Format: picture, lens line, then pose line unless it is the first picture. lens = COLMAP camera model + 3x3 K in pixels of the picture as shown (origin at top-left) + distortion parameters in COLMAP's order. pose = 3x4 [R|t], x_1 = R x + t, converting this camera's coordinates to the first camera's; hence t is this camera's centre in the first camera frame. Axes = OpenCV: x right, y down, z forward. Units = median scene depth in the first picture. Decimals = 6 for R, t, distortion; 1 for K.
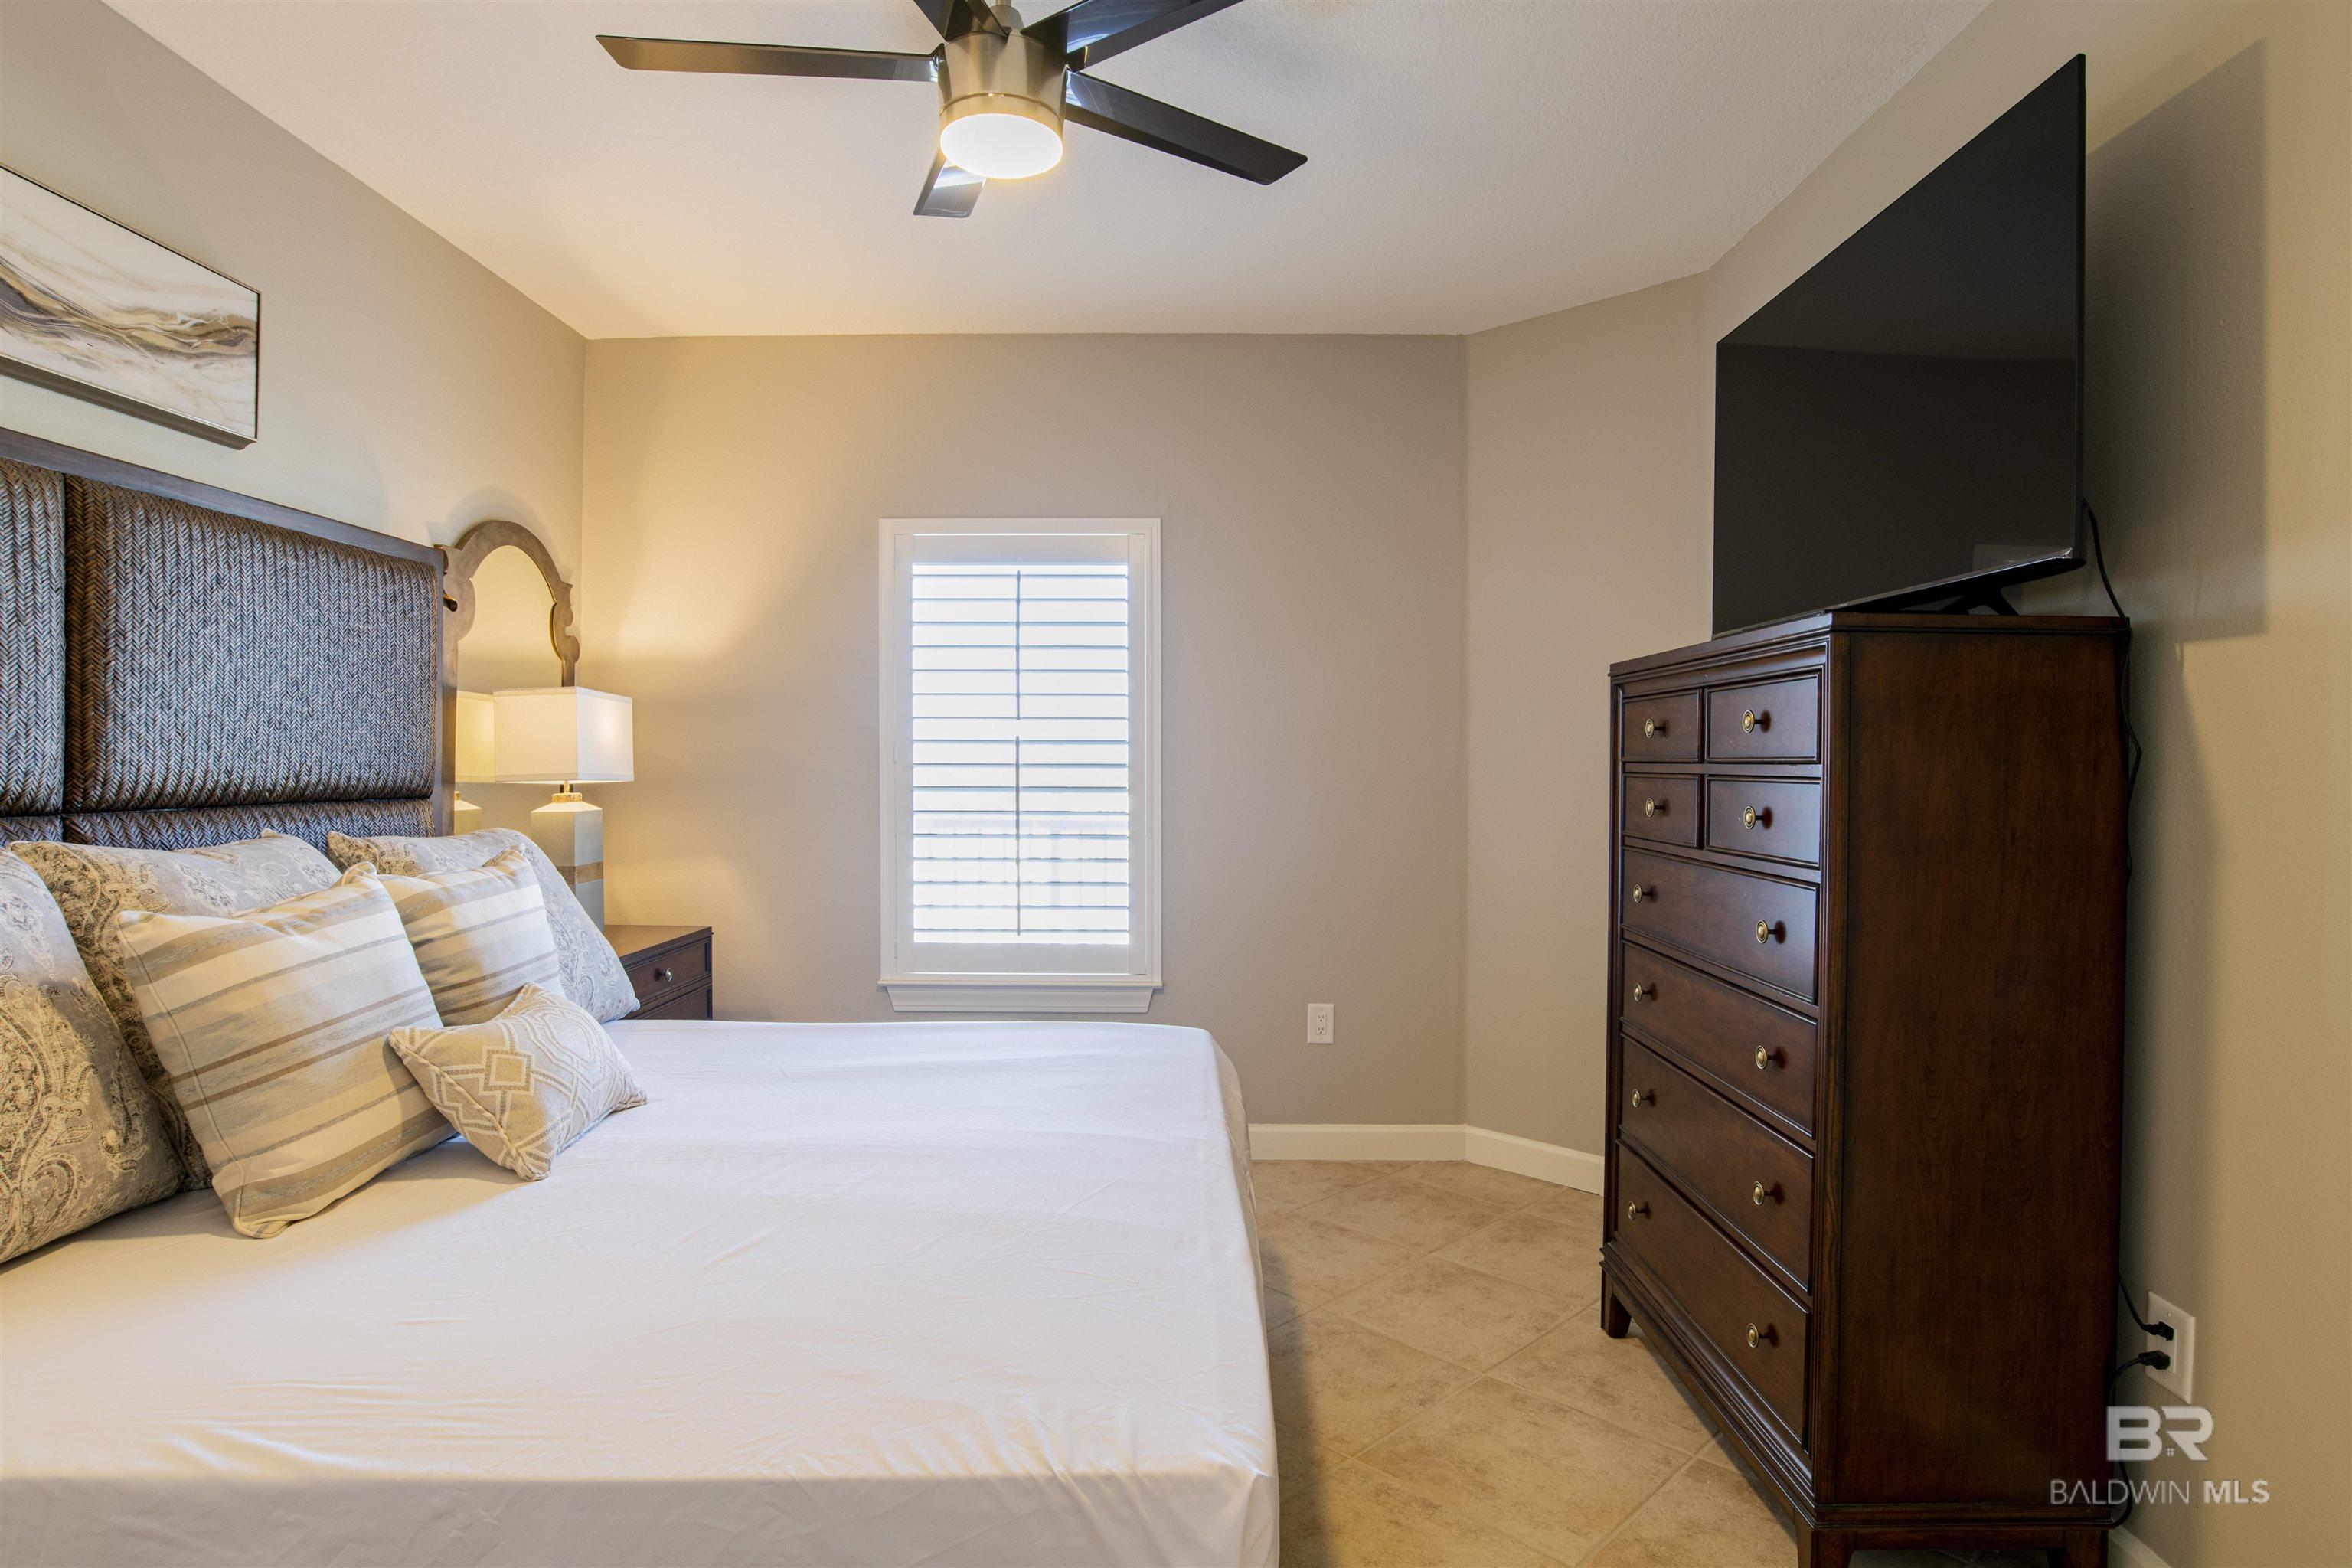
lens RADIAL K [[1250.7, 0, 1200.2], [0, 1250.7, 775.3], [0, 0, 1]] dist [-0.060306, 0.024686]
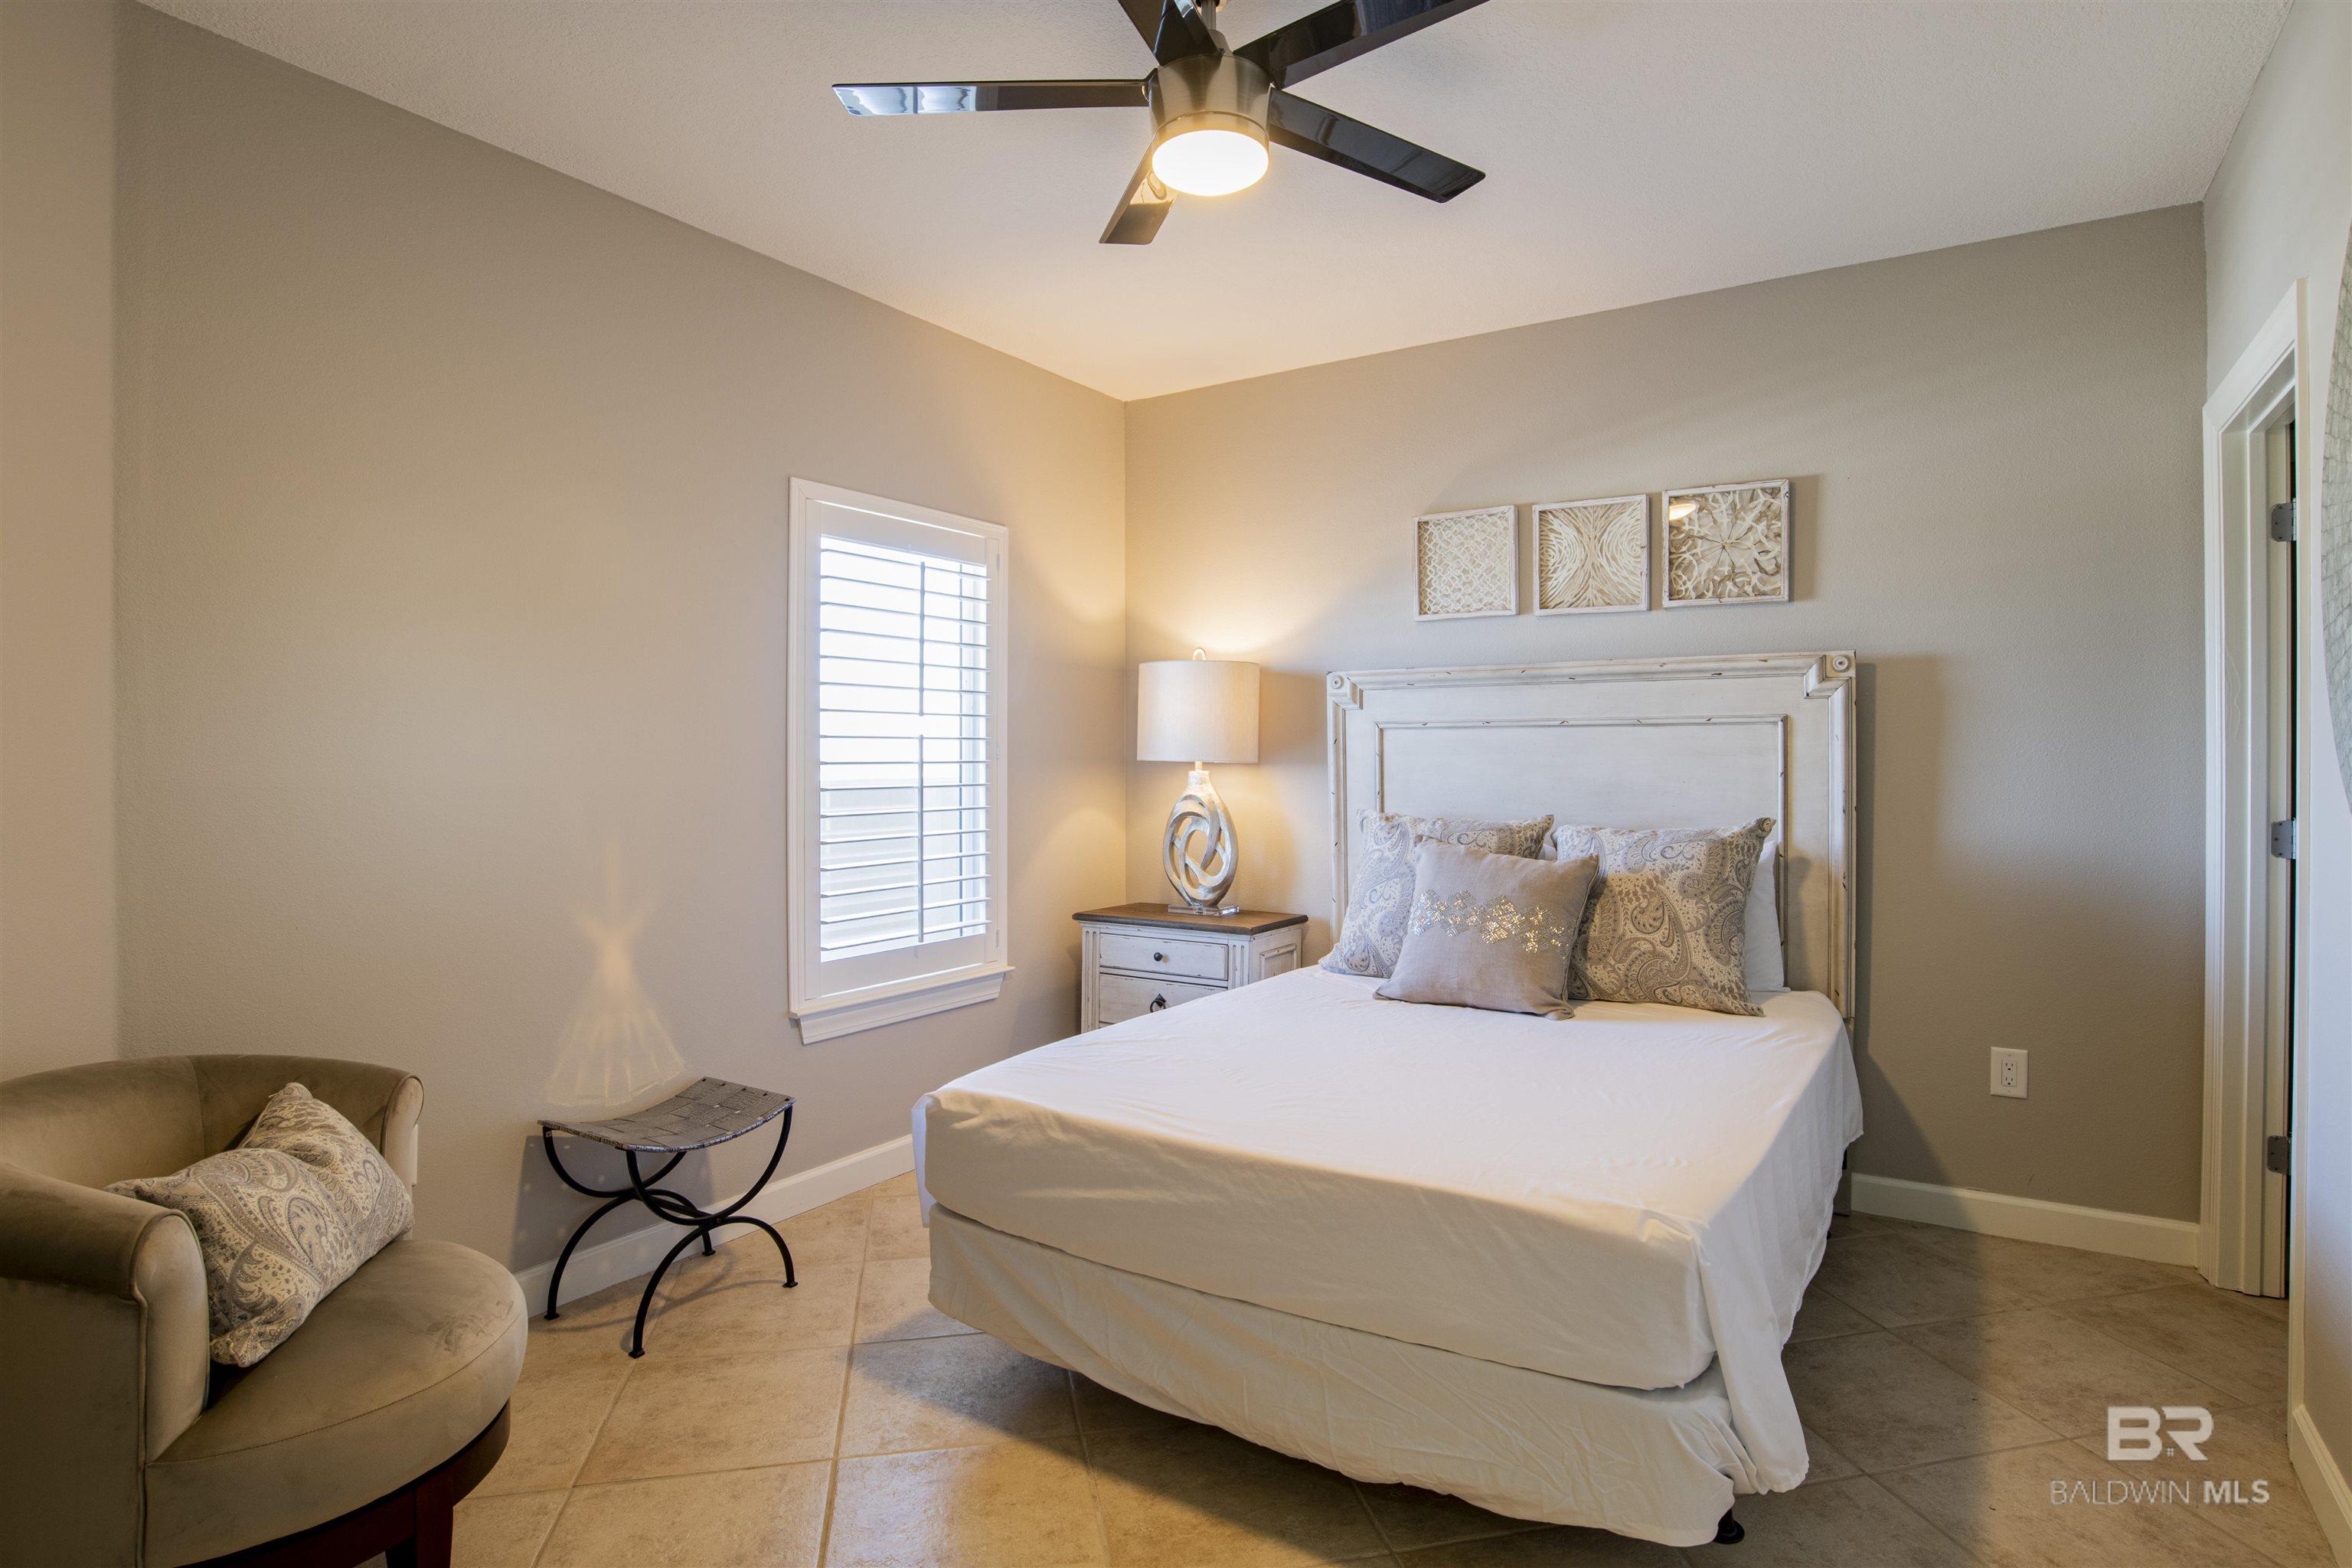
lens RADIAL K [[1213.5, 0, 1207.9], [0, 1213.5, 770.8], [0, 0, 1]] dist [-0.065833, 0.029821]
pose [[0.569249, -0.009841, 0.822106, -1.275050], [0.016371, 0.999866, 0.000633, 0.001795], [-0.822002, 0.013099, 0.569334, 0.469903]]
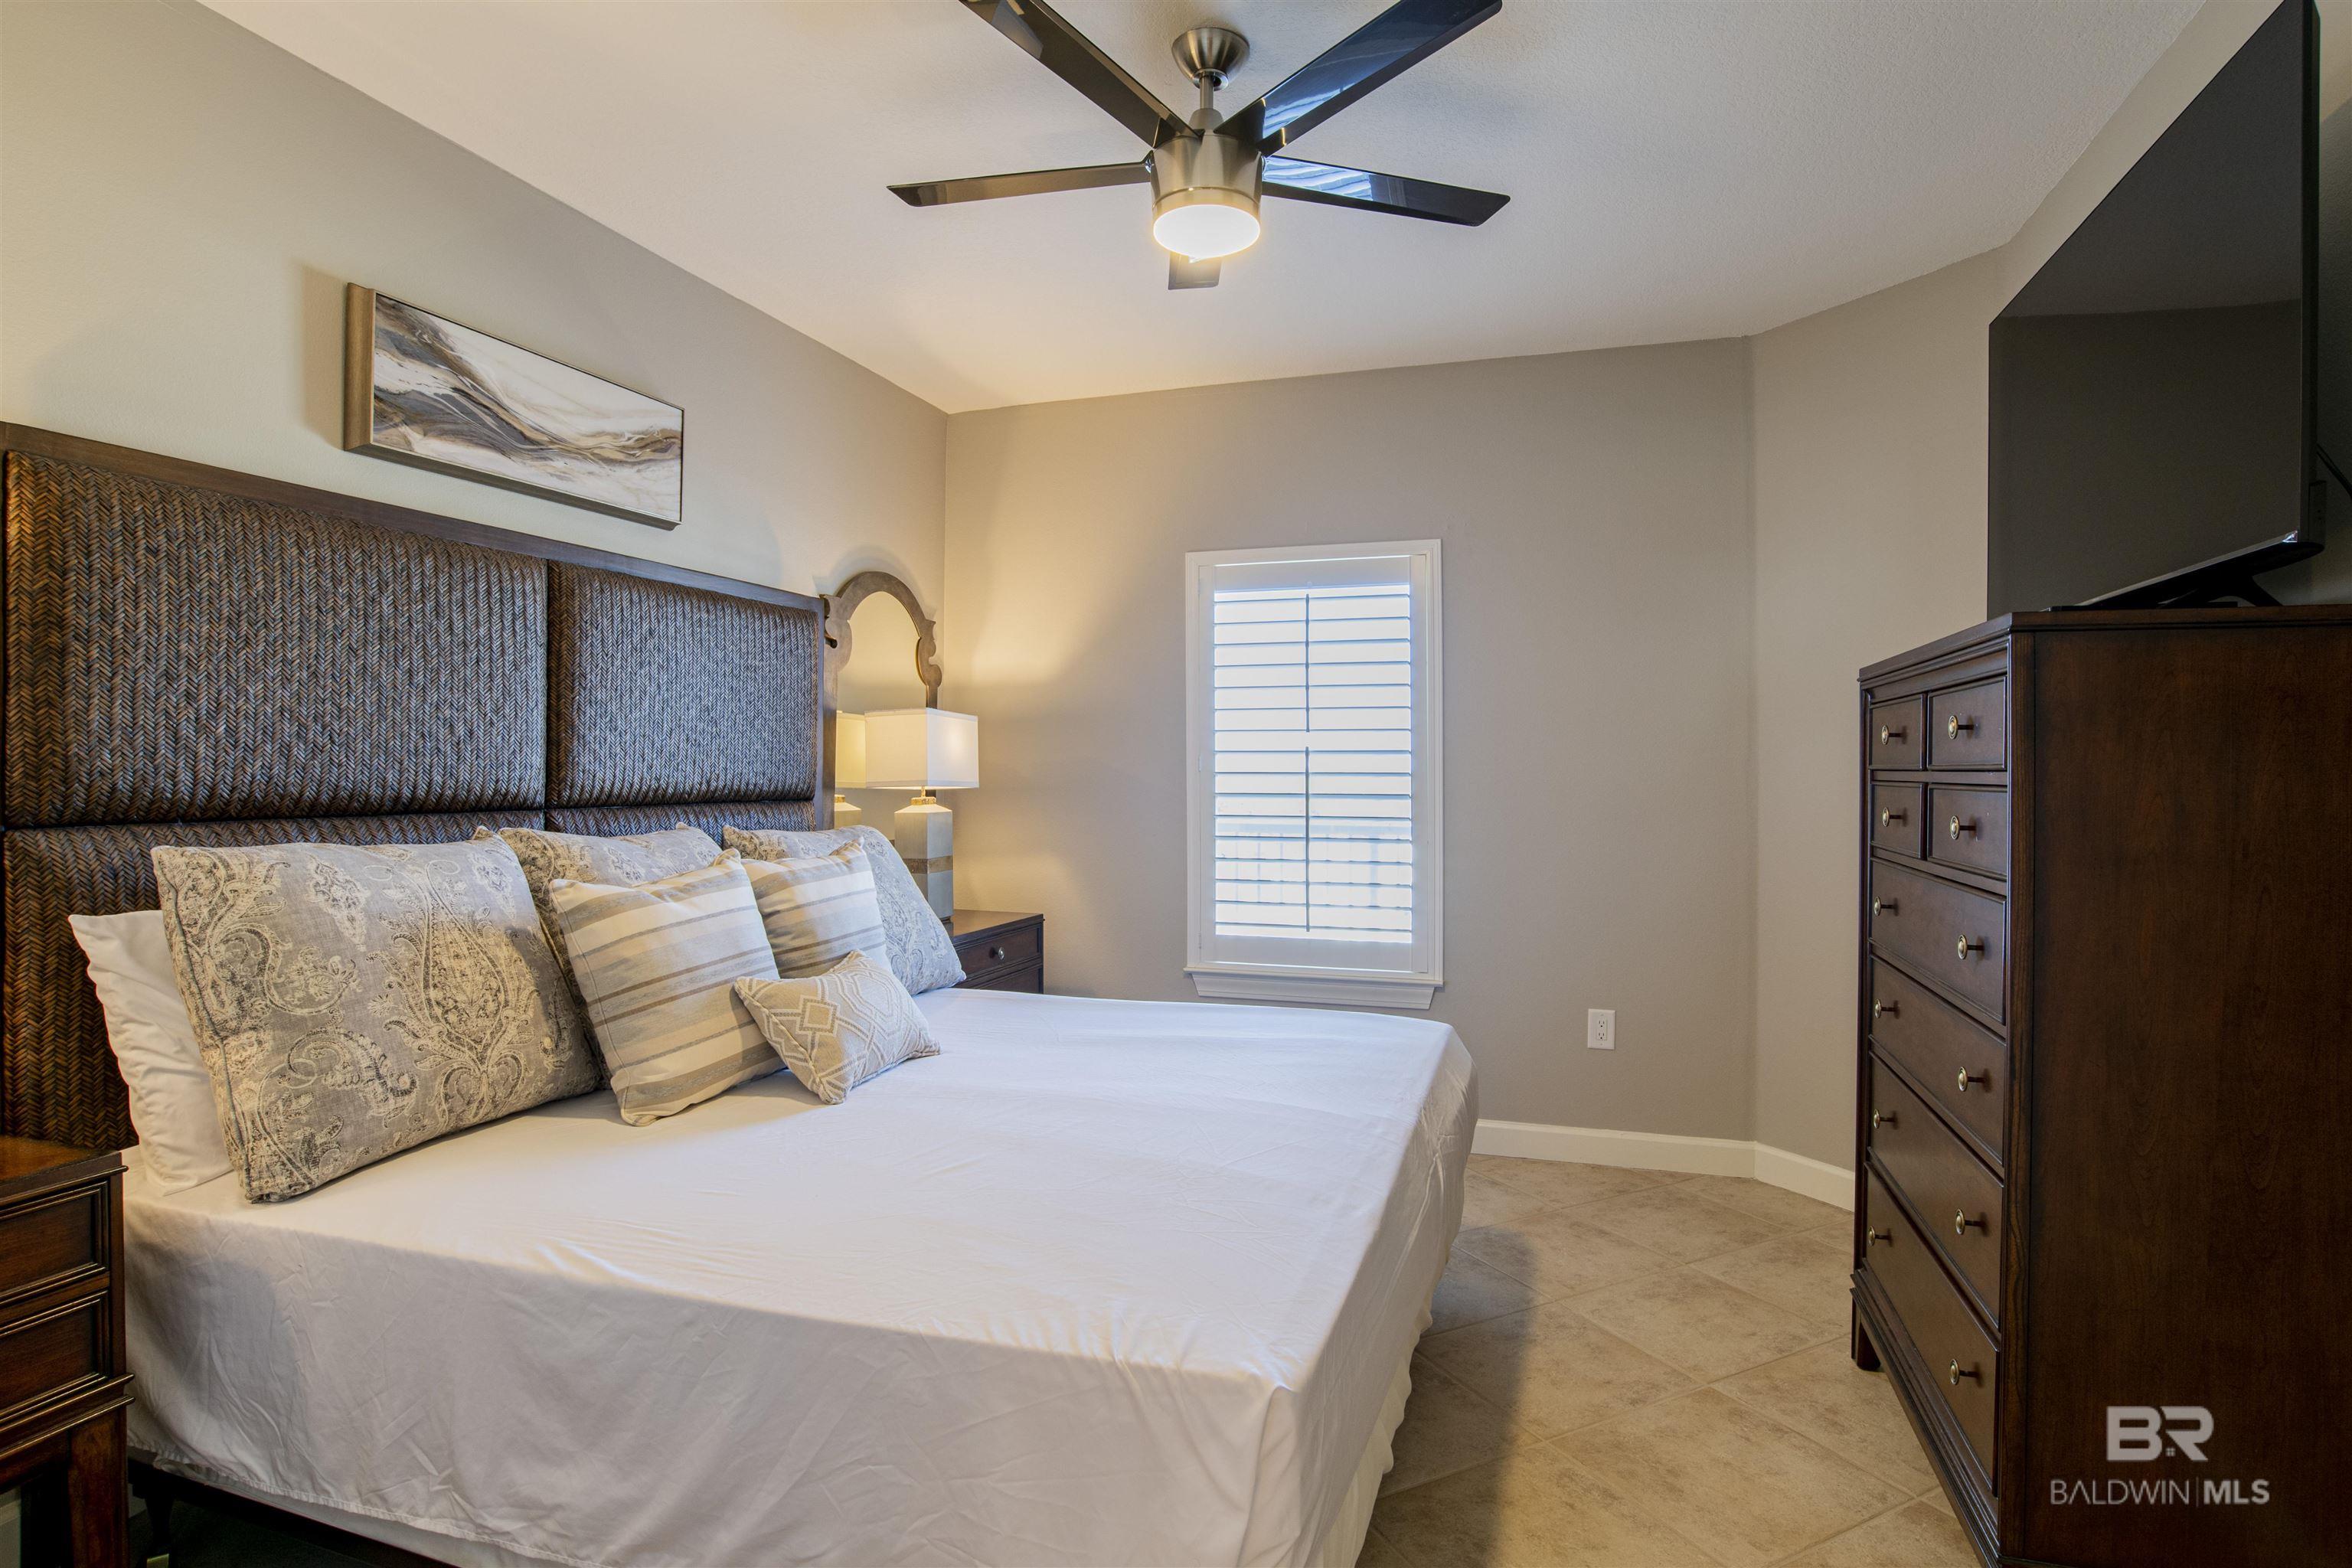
lens RADIAL K [[1213.5, 0, 1207.9], [0, 1213.5, 770.8], [0, 0, 1]] dist [-0.065833, 0.029821]
pose [[0.952771, -0.001047, -0.303689, 0.147736], [-0.002268, 0.999942, -0.010563, 0.001065], [0.303682, 0.010752, 0.952713, -0.044005]]
